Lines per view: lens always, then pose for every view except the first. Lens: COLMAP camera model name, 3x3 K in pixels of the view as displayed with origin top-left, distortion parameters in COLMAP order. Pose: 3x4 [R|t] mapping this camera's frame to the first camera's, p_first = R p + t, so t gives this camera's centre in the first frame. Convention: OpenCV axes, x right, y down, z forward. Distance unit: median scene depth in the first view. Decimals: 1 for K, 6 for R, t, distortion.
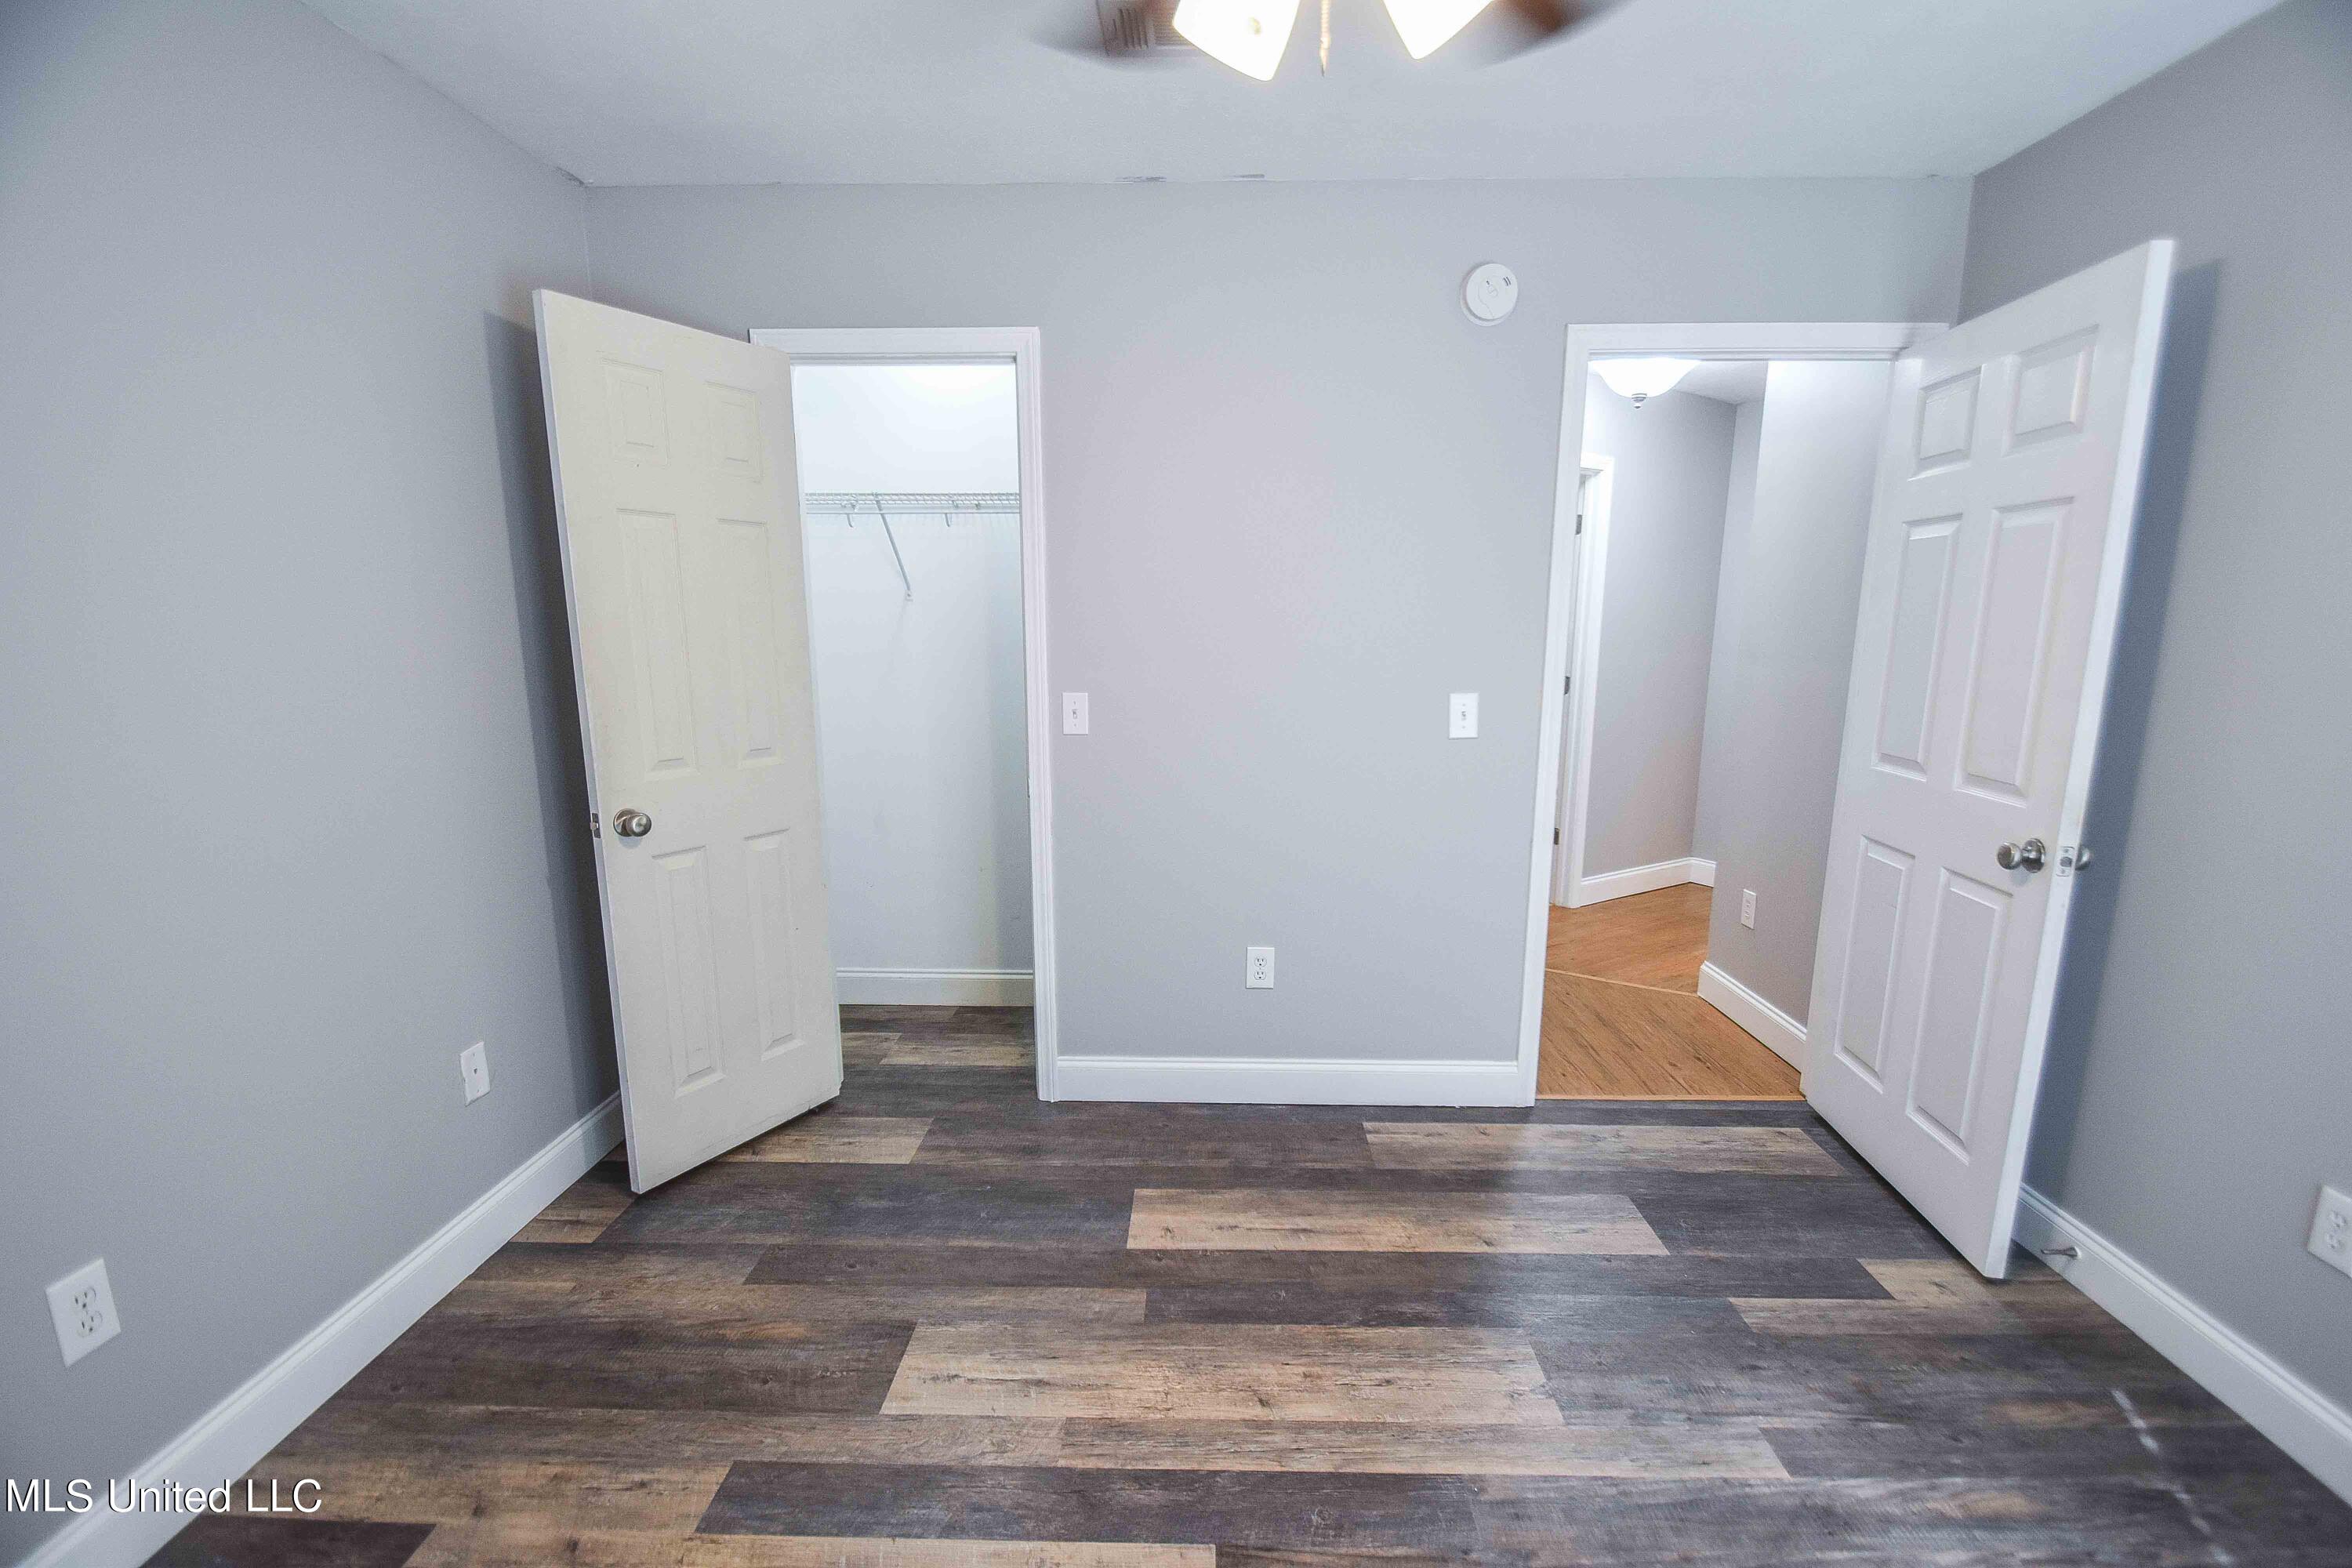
lens RADIAL K [[1045.2, 0, 1172.3], [0, 1045.2, 826.2], [0, 0, 1]] dist [0.019923, -0.021771]
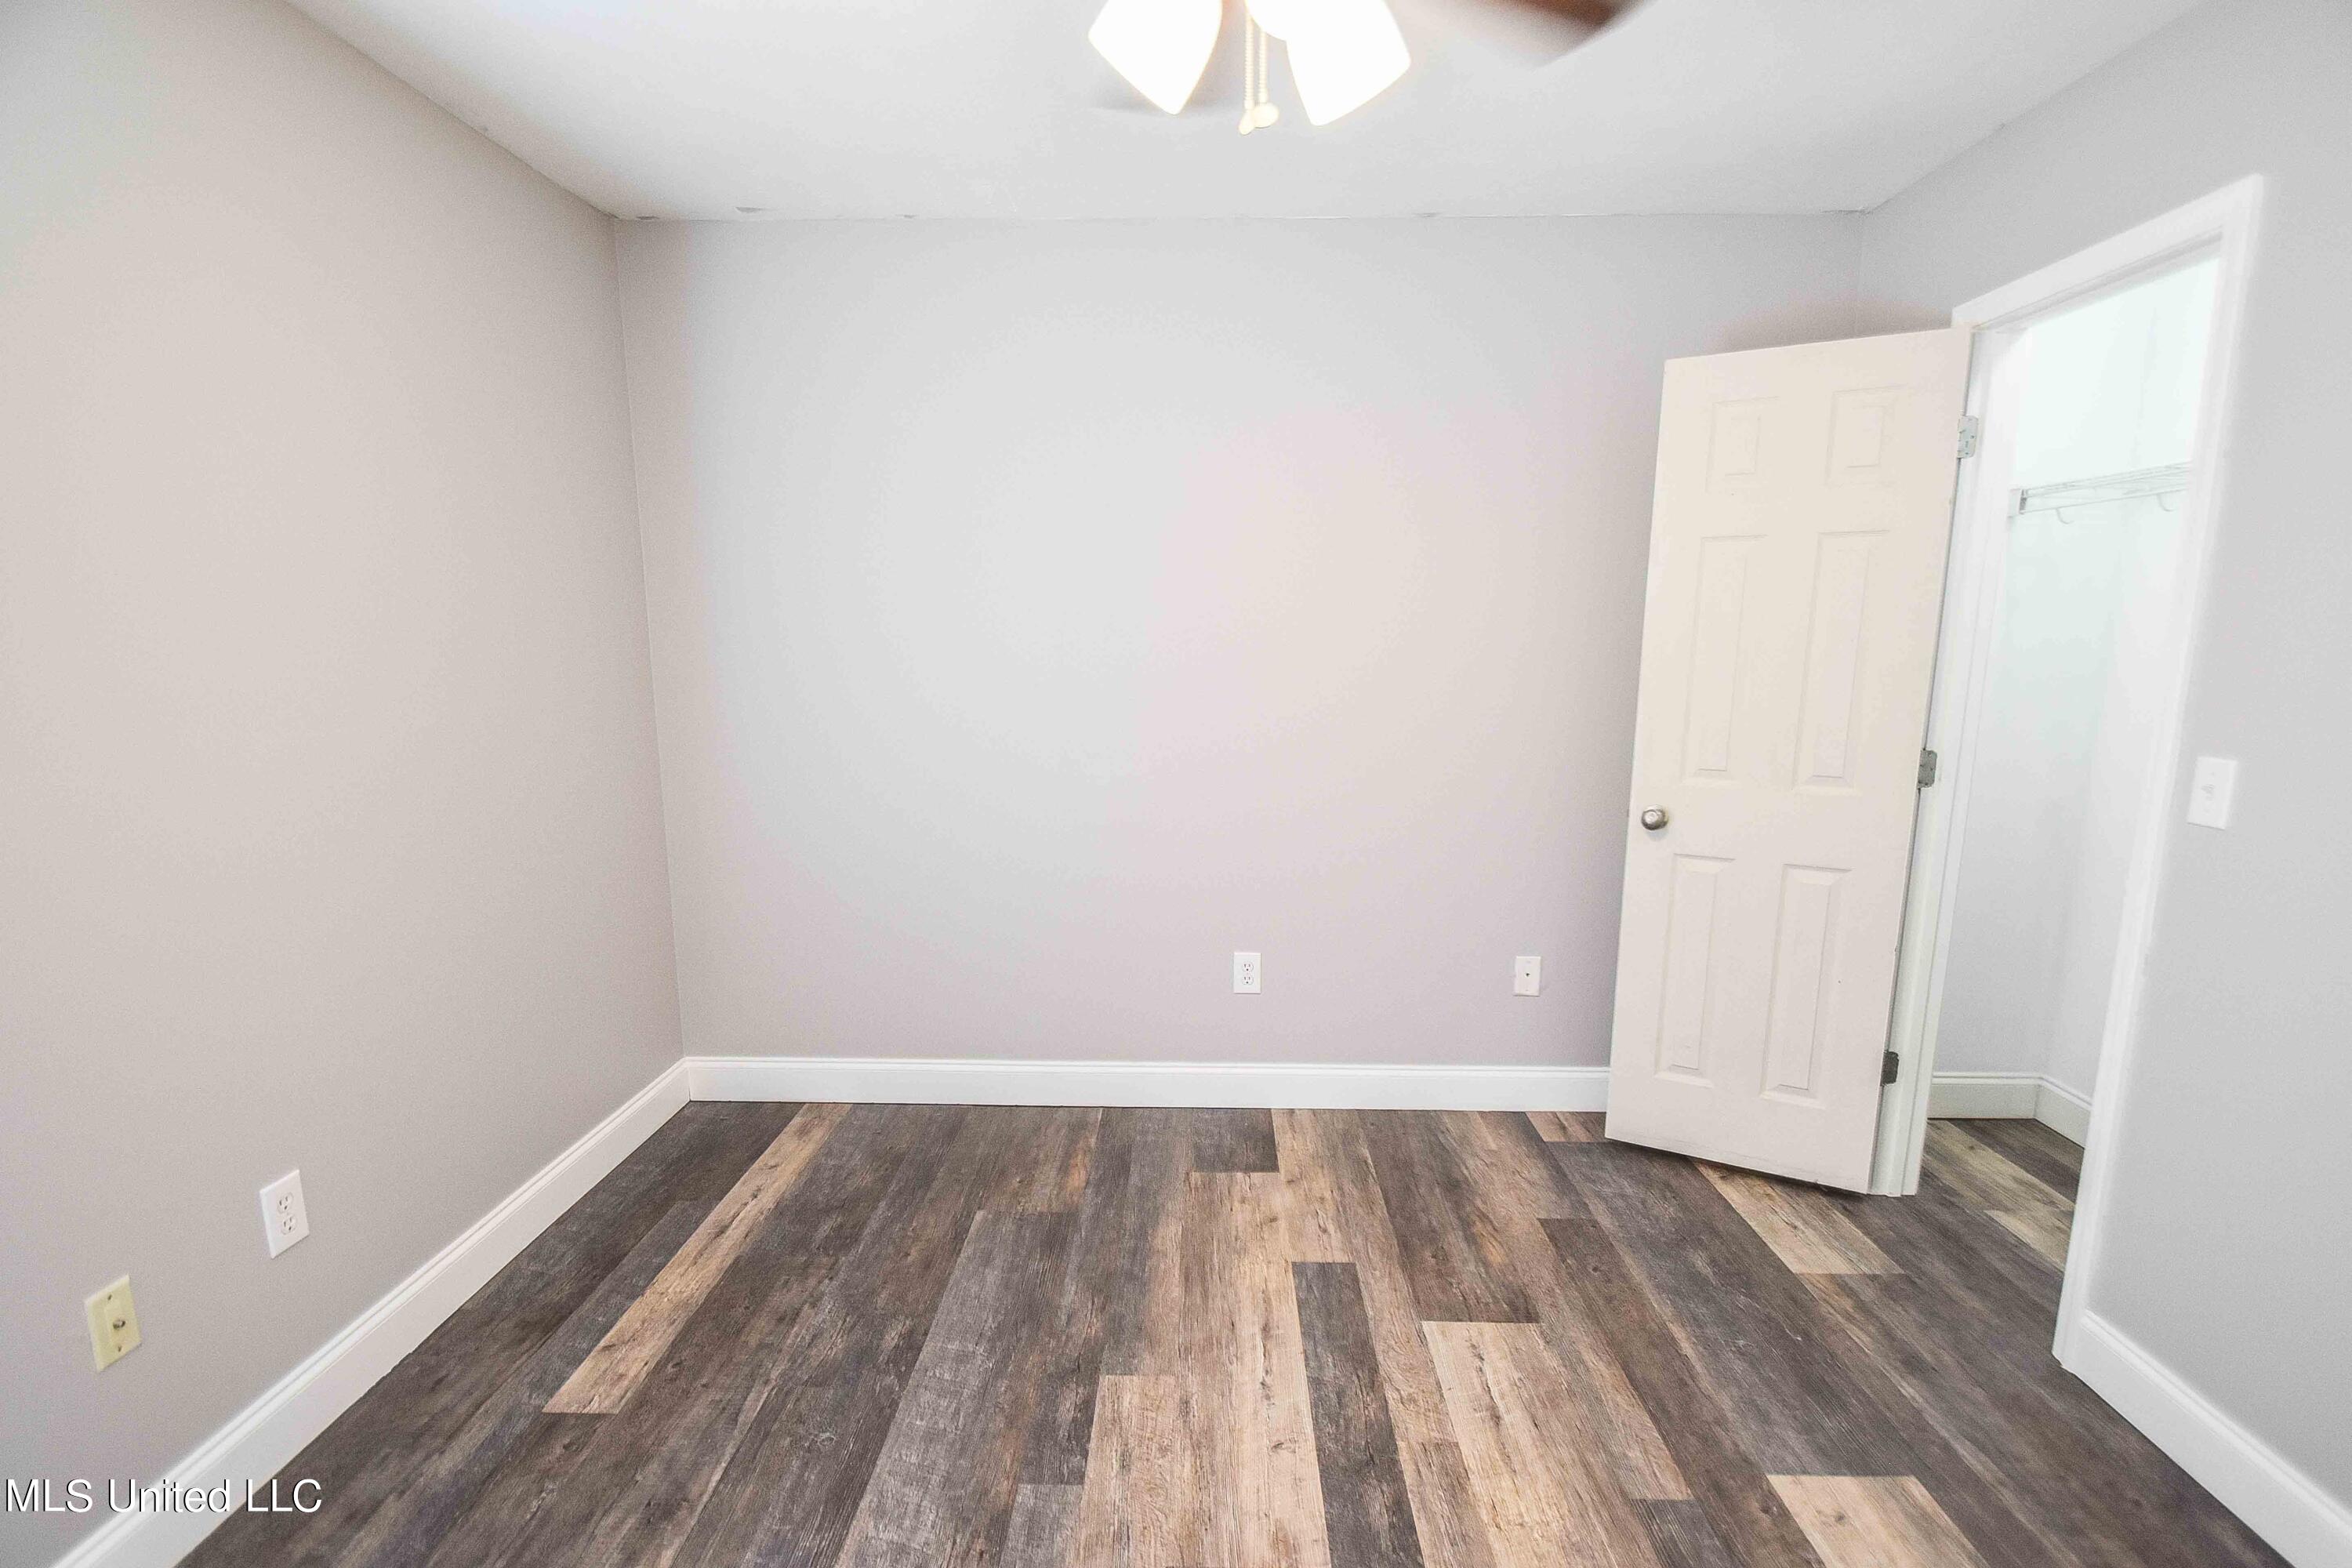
lens RADIAL K [[1045.2, 0, 1172.3], [0, 1045.2, 826.2], [0, 0, 1]] dist [0.019923, -0.021771]
pose [[-0.001262, 0.175045, -0.984560, 0.656749], [-0.195055, 0.965606, 0.171925, -0.096430], [0.980791, 0.192260, 0.032925, 0.506059]]
